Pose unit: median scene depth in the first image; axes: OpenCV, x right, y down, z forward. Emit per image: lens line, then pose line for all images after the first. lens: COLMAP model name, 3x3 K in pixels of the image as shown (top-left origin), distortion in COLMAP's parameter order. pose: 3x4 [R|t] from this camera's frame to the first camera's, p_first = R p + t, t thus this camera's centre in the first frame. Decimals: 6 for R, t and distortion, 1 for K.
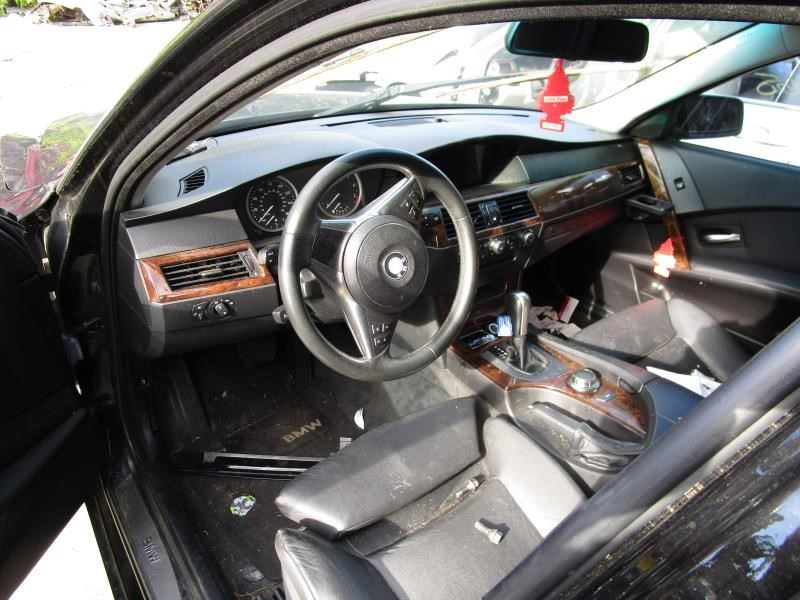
lens RADIAL K [[567.8, 0, 399.9], [0, 567.8, 300.0], [0, 0, 1]] dist [-0.009079, -0.004059]
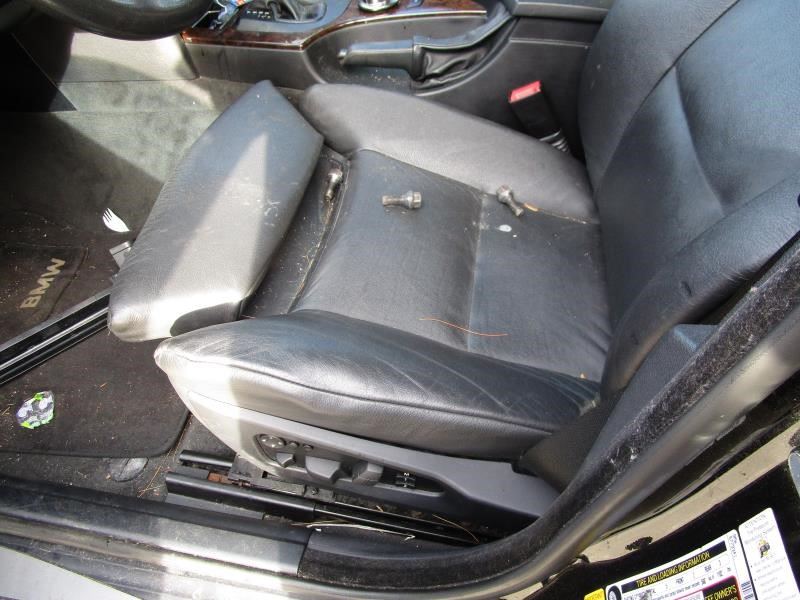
lens RADIAL K [[567.8, 0, 400.8], [0, 567.8, 301.1], [0, 0, 1]] dist [-0.009079, -0.004059]
pose [[0.735517, -0.552866, 0.391604, -0.197983], [0.387765, 0.817497, 0.425837, 0.191794], [-0.555566, -0.161360, 0.815665, 0.365674]]
